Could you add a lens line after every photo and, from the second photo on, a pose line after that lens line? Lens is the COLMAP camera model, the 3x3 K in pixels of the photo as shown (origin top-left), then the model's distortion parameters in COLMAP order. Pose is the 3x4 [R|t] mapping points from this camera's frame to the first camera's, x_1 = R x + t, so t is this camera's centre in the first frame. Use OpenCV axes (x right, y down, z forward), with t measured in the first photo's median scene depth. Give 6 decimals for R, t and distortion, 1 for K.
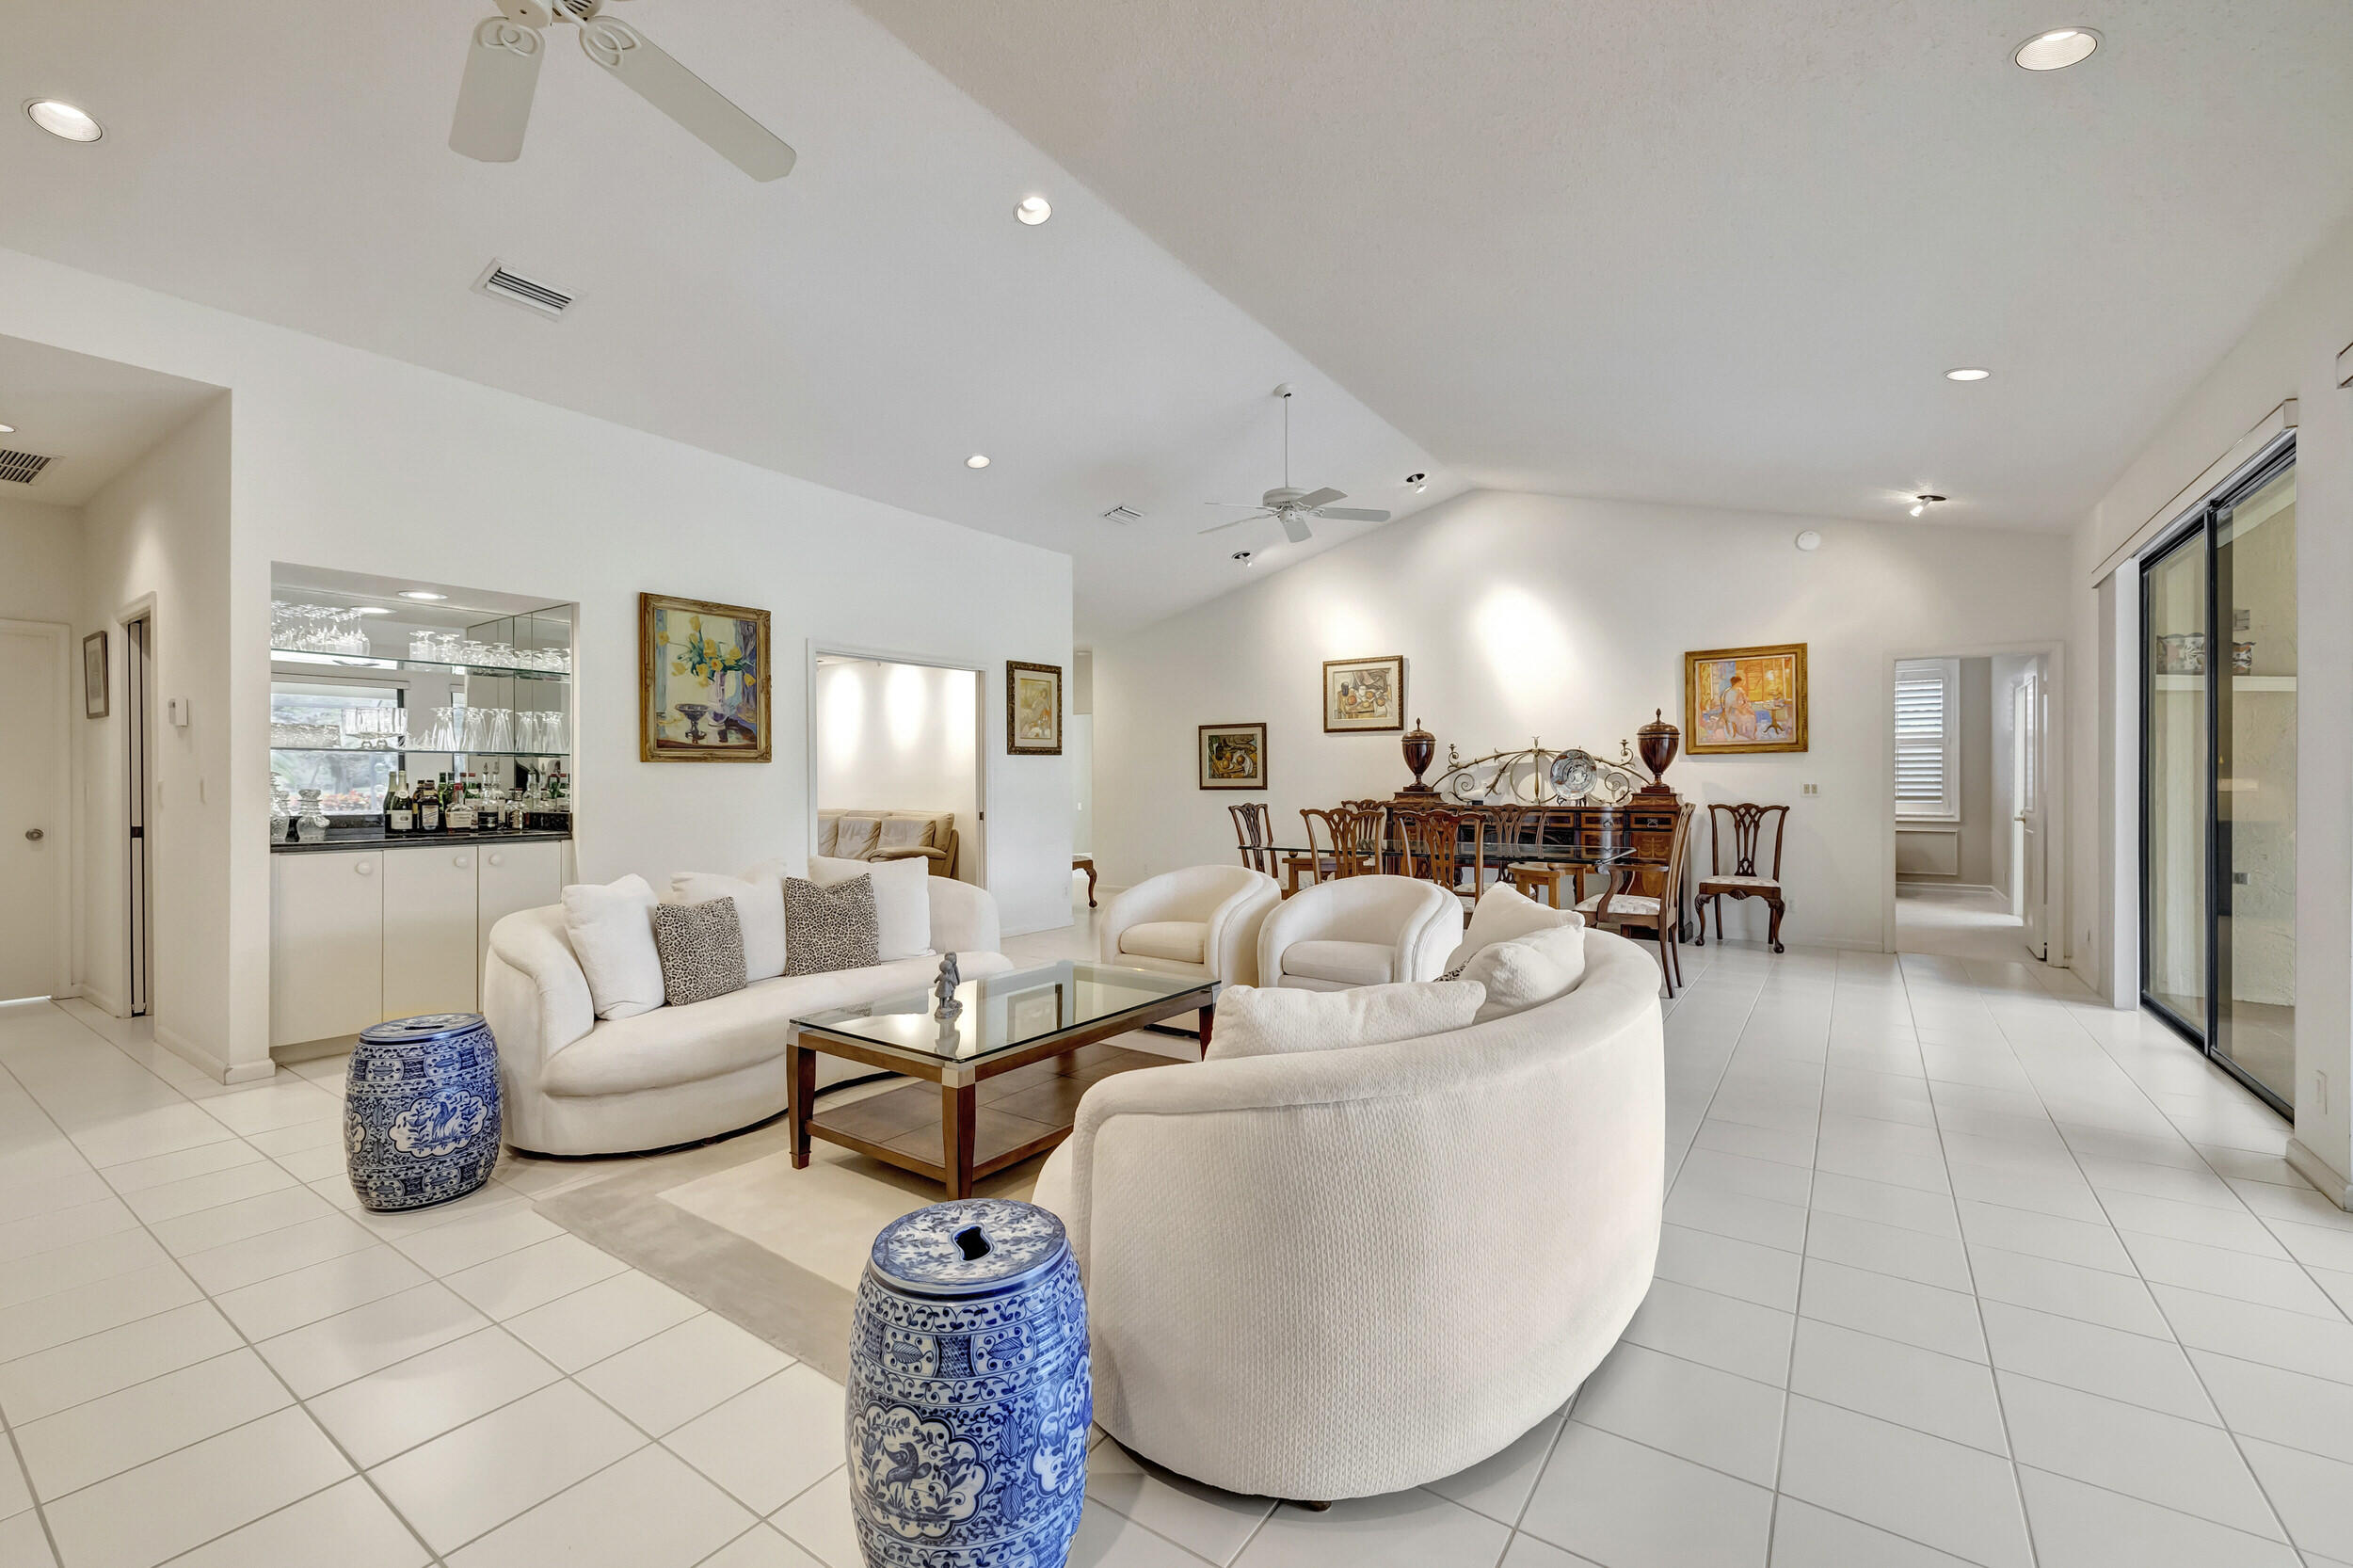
lens RADIAL K [[985.4, 0, 1161.2], [0, 985.4, 786.3], [0, 0, 1]] dist [0.010879, -0.000423]
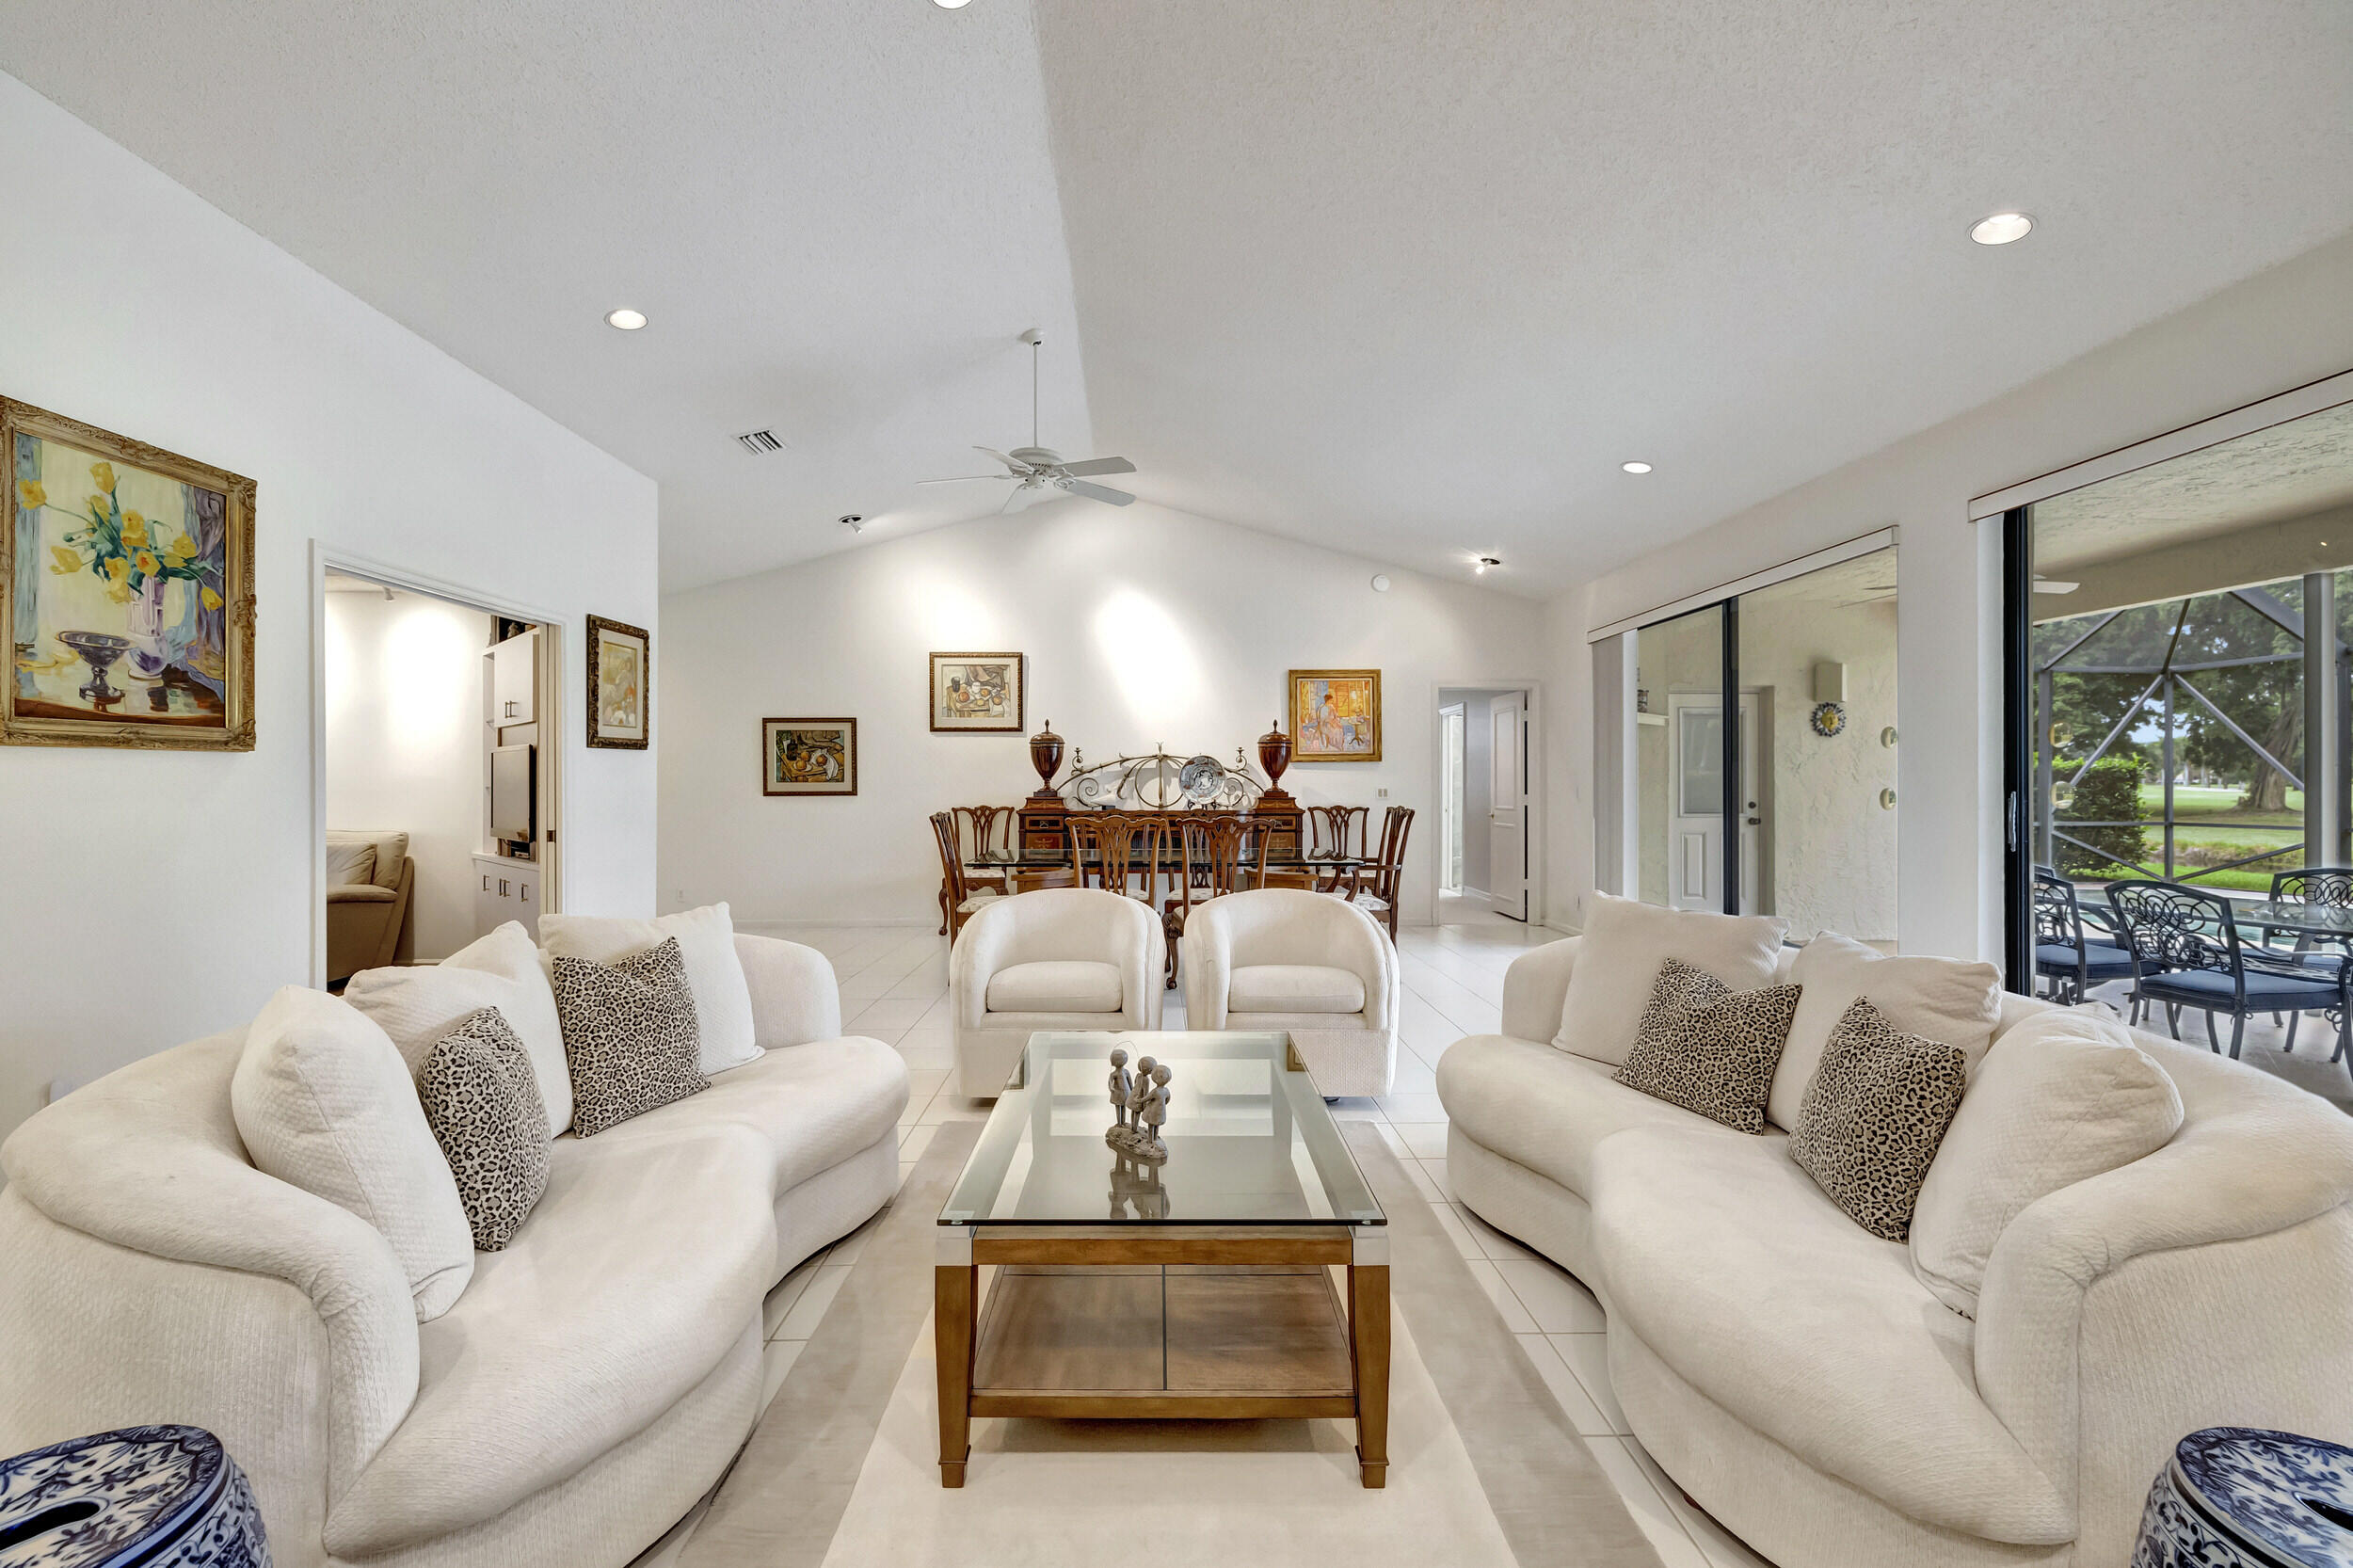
lens RADIAL K [[985.4, 0, 1173.4], [0, 985.4, 778.4], [0, 0, 1]] dist [0.010879, -0.000423]
pose [[0.812012, 0.005468, 0.583615, -0.227162], [0.001867, 0.999927, -0.011967, -0.000932], [-0.583637, 0.010807, 0.811942, 0.181951]]
